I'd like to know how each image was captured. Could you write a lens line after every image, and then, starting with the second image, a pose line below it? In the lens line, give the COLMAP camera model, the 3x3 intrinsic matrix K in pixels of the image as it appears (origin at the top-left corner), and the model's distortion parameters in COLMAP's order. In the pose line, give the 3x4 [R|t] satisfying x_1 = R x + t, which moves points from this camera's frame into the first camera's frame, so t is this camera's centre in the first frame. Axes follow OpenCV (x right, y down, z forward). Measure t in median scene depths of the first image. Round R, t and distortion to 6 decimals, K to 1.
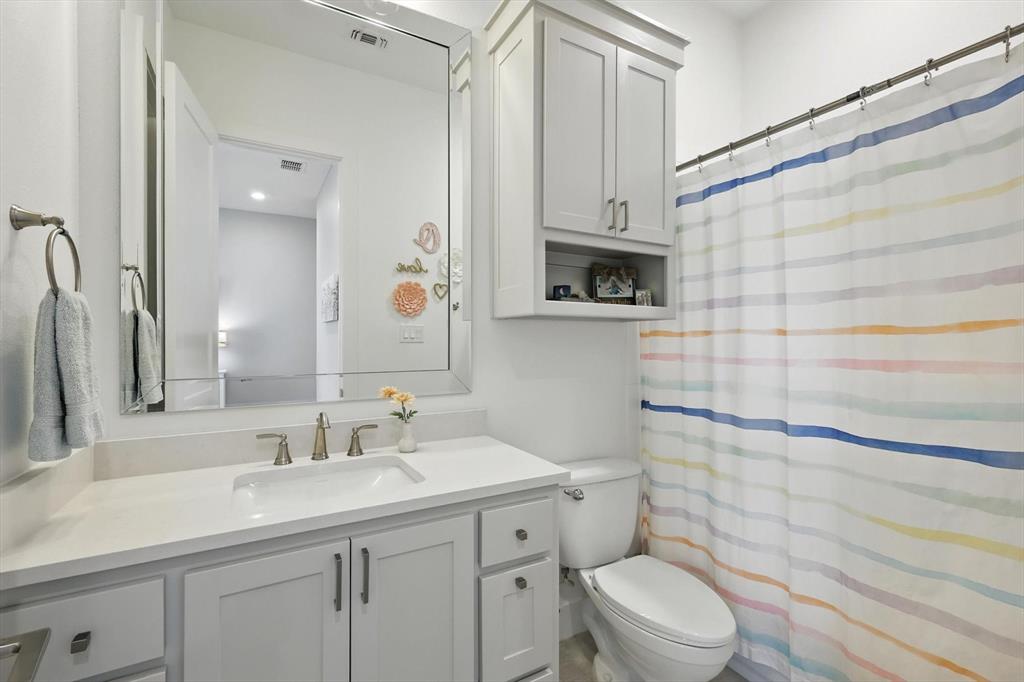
lens RADIAL K [[449.8, 0, 519.3], [0, 449.8, 341.1], [0, 0, 1]] dist [0.015088, 0.002358]
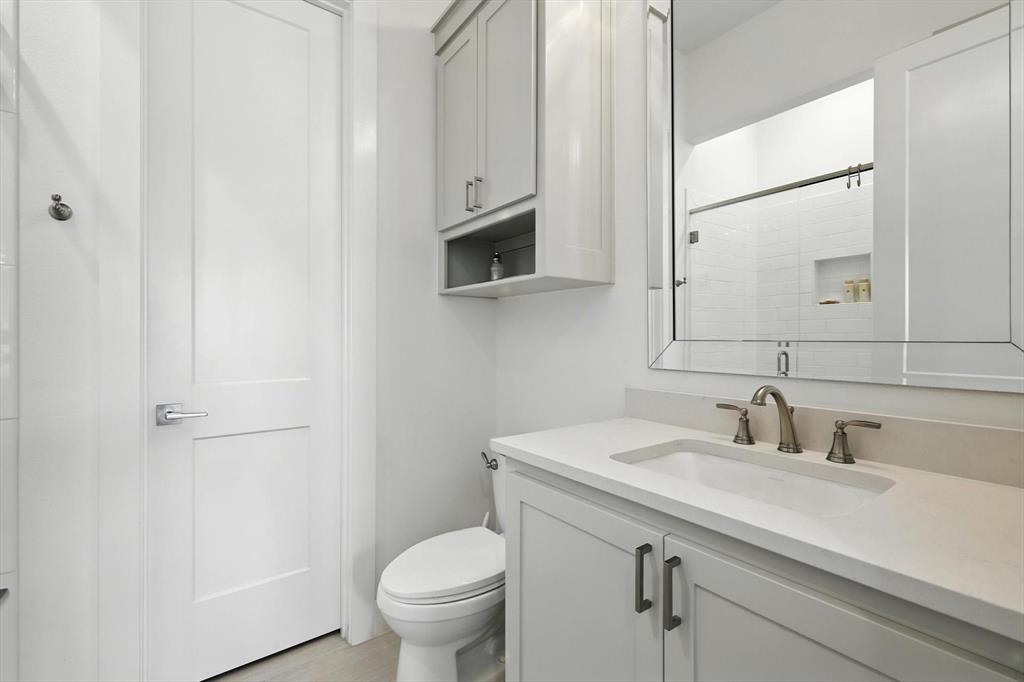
lens RADIAL K [[449.8, 0, 511.0], [0, 449.8, 343.5], [0, 0, 1]] dist [0.015088, 0.002358]
pose [[0.116357, 0.000536, -0.993207, 0.277470], [0.001601, 0.999998, 0.000727, 0.080710], [0.993206, -0.001675, 0.116356, 0.467380]]
